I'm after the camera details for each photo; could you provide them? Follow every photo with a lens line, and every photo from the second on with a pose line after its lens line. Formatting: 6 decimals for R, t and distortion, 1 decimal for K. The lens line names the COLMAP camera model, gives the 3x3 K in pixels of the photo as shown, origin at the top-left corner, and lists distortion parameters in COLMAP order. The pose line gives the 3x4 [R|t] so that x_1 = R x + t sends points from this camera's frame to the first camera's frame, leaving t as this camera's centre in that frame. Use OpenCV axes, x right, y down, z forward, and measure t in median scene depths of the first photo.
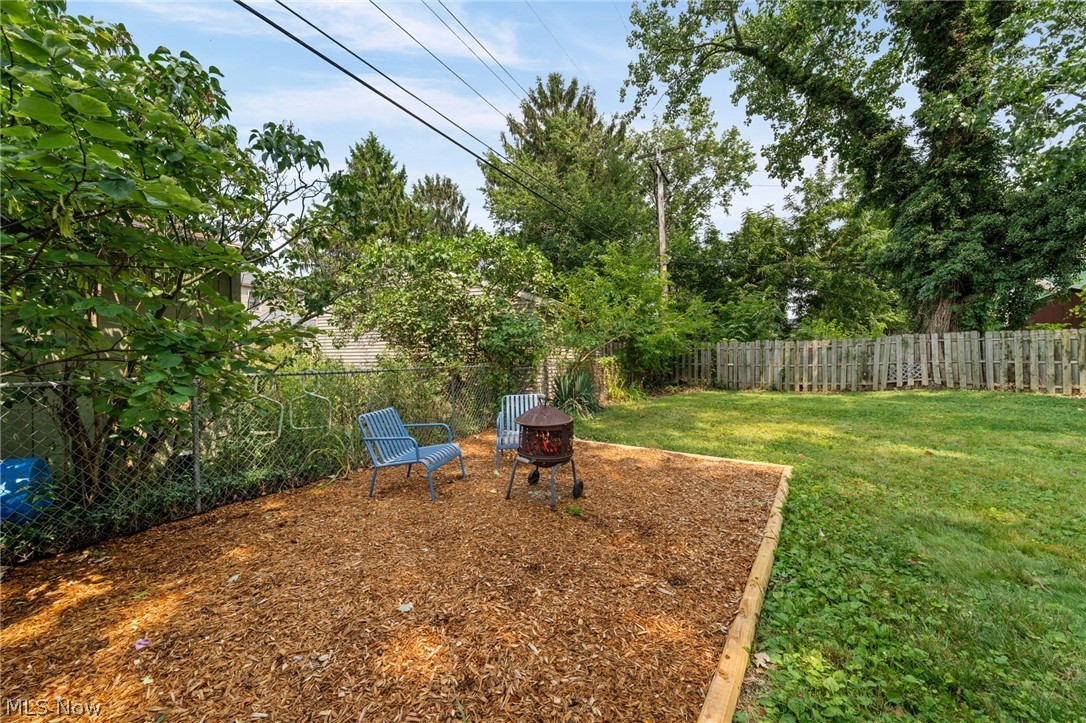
lens RADIAL K [[399.0, 0, 543.0], [0, 399.0, 361.5], [0, 0, 1]] dist [0.000076, -0.000108]
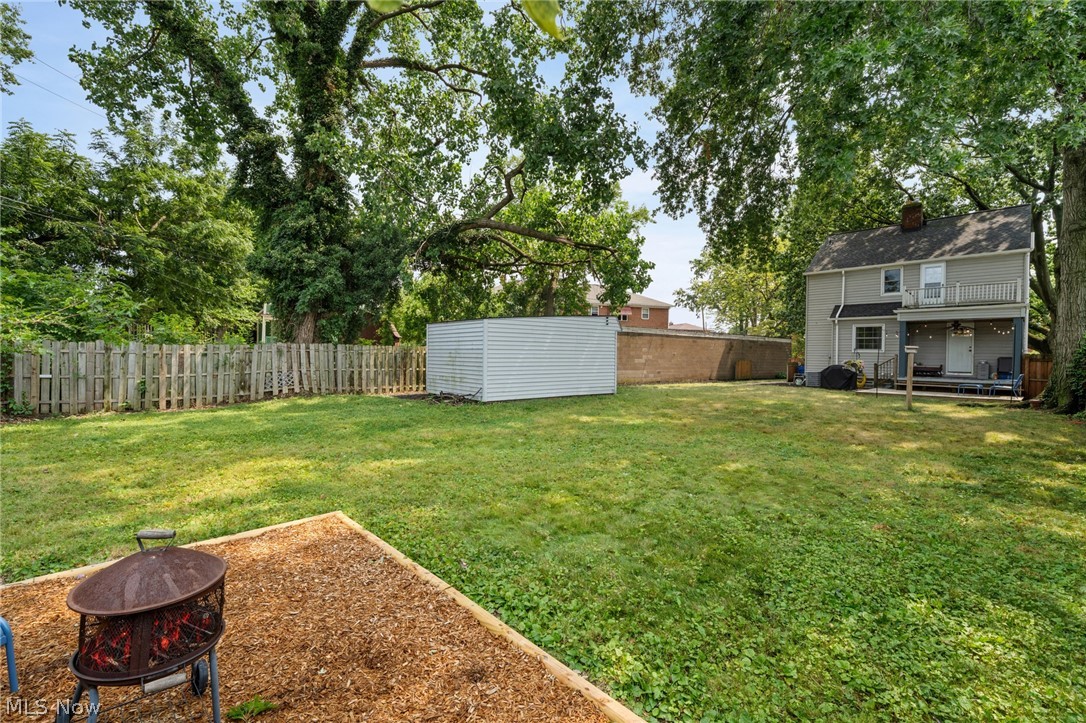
lens RADIAL K [[467.9, 0, 543.0], [0, 467.9, 361.5], [0, 0, 1]] dist [-0.001338, -0.000054]
pose [[0.190936, -0.006100, 0.981584, -0.123485], [-0.008082, 0.999937, 0.007787, -0.034163], [-0.981569, -0.009420, 0.190874, 0.113034]]
